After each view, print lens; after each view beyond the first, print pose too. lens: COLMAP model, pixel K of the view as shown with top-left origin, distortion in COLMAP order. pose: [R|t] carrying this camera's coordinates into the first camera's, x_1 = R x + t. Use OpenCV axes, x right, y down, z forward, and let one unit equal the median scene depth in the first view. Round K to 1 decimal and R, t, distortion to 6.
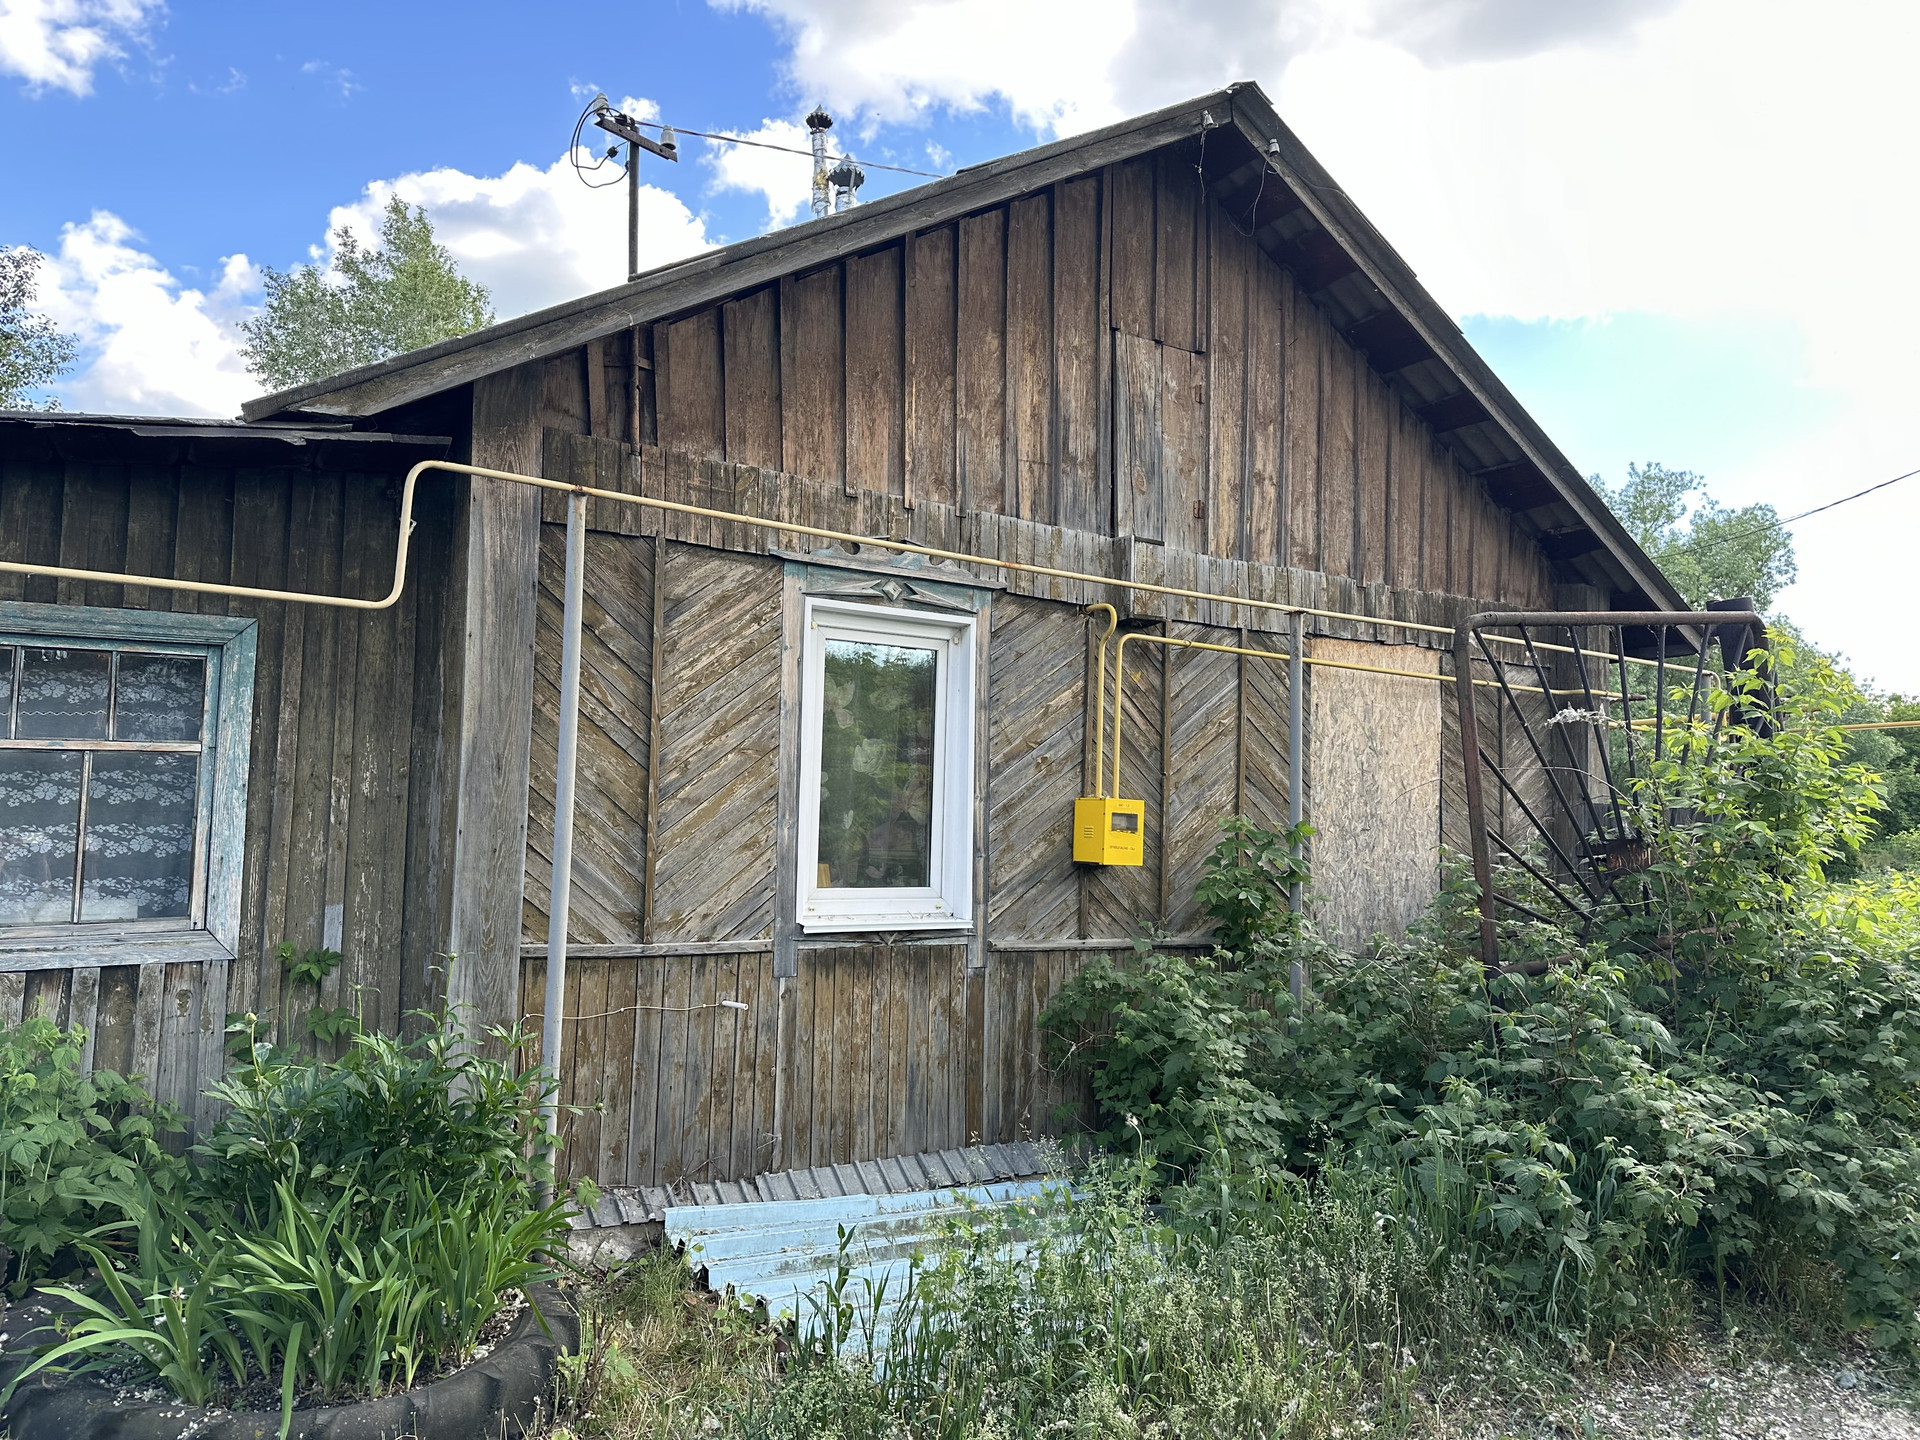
lens RADIAL K [[1345.4, 0, 988.8], [0, 1345.4, 717.5], [0, 0, 1]] dist [0.162938, -0.200461]
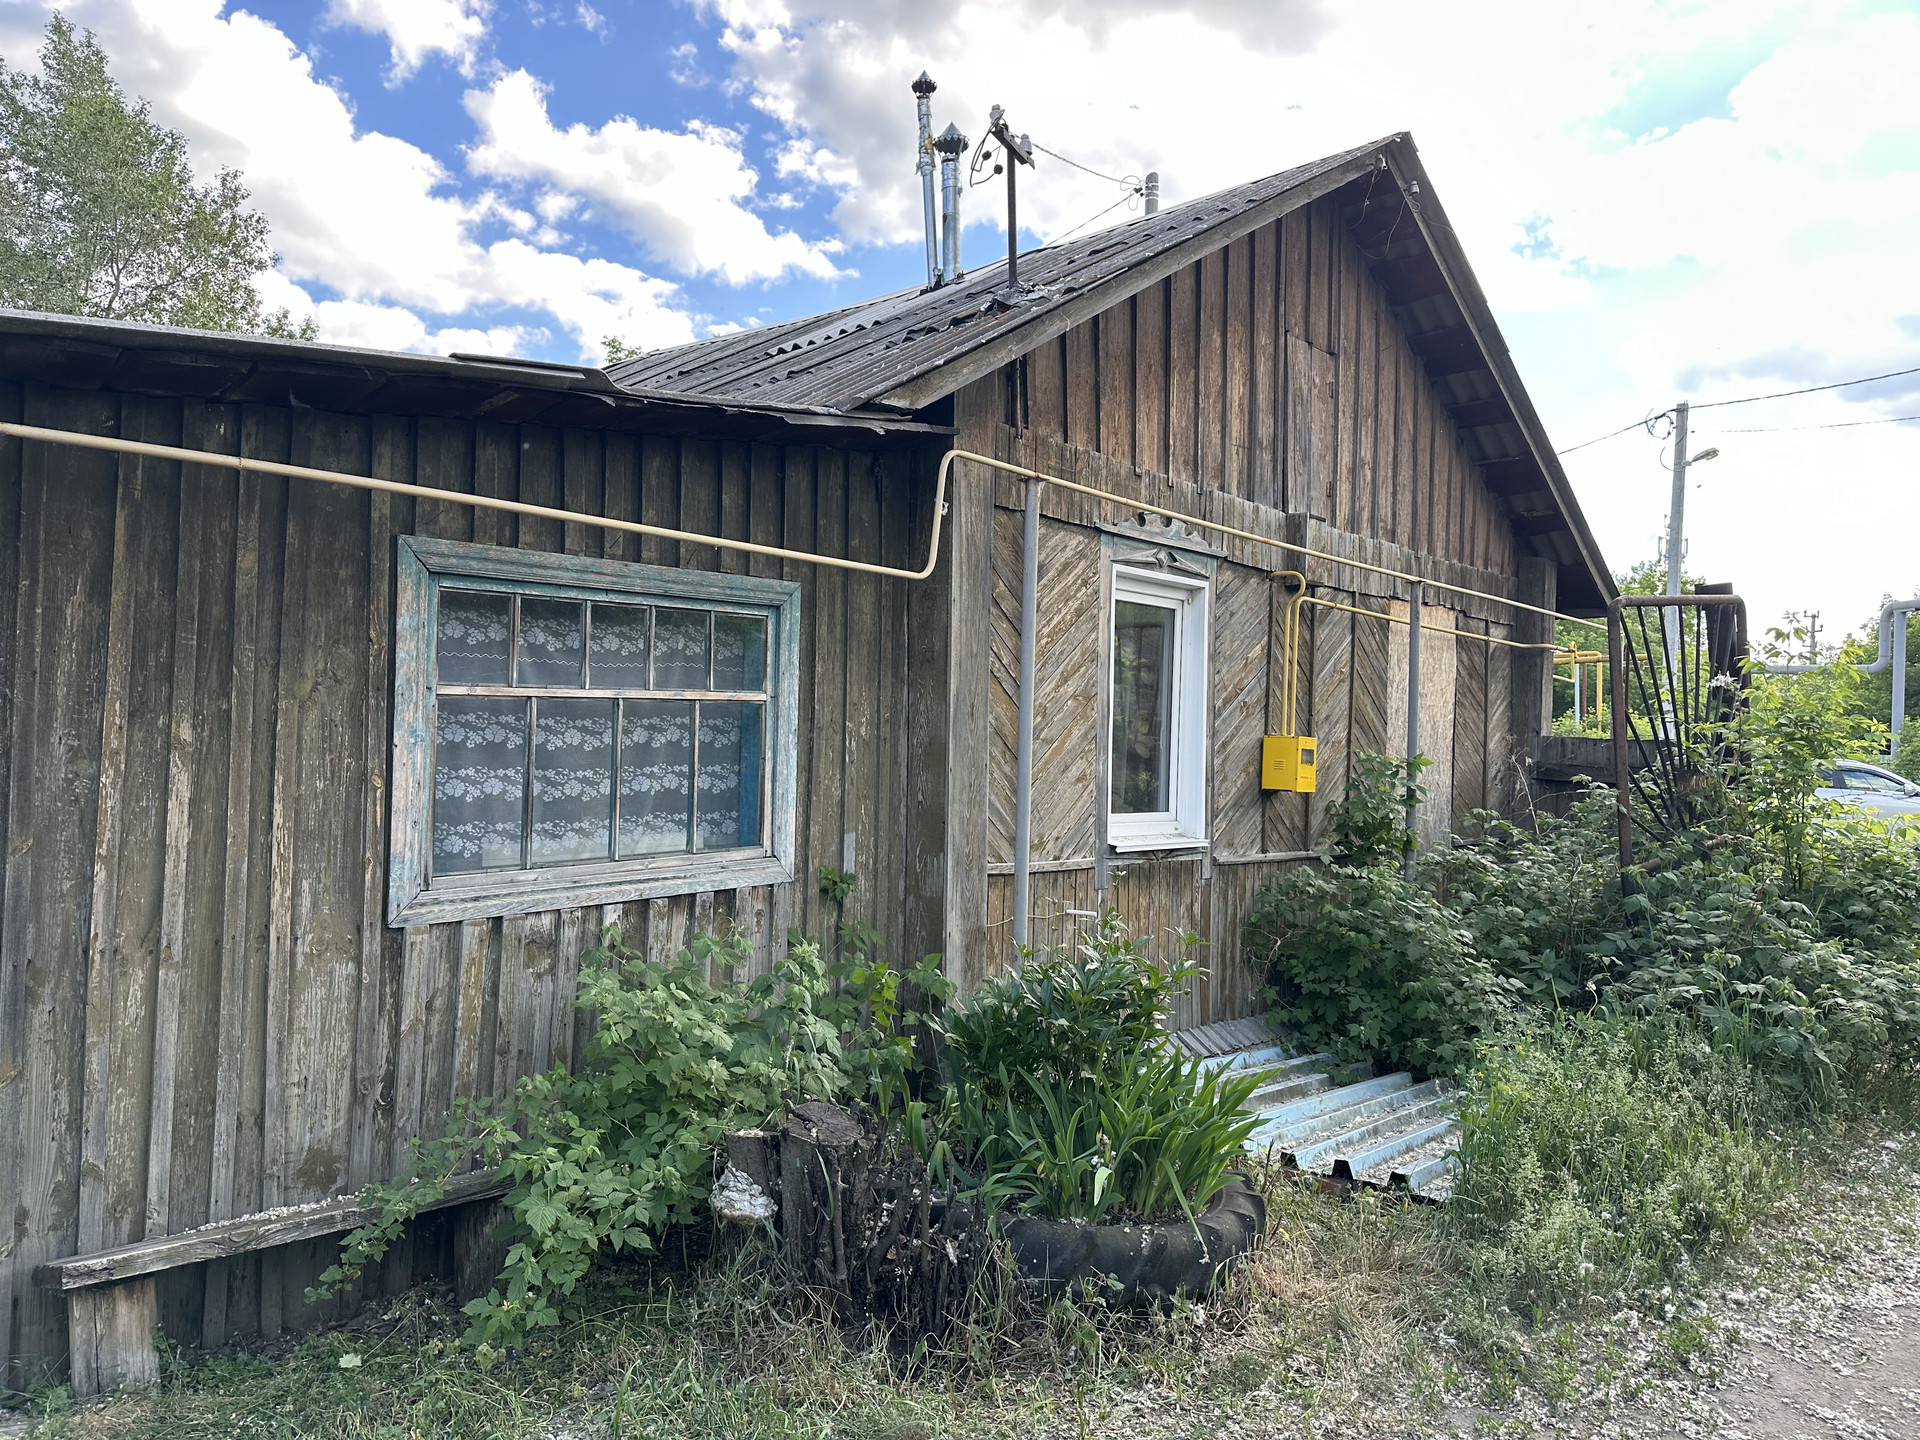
lens RADIAL K [[1345.4, 0, 988.8], [0, 1345.4, 717.5], [0, 0, 1]] dist [0.162938, -0.200461]
pose [[0.963567, 0.005277, 0.267416, -0.507995], [-0.022195, 0.997935, 0.060280, -0.023573], [-0.266546, -0.064019, 0.961694, -0.081637]]
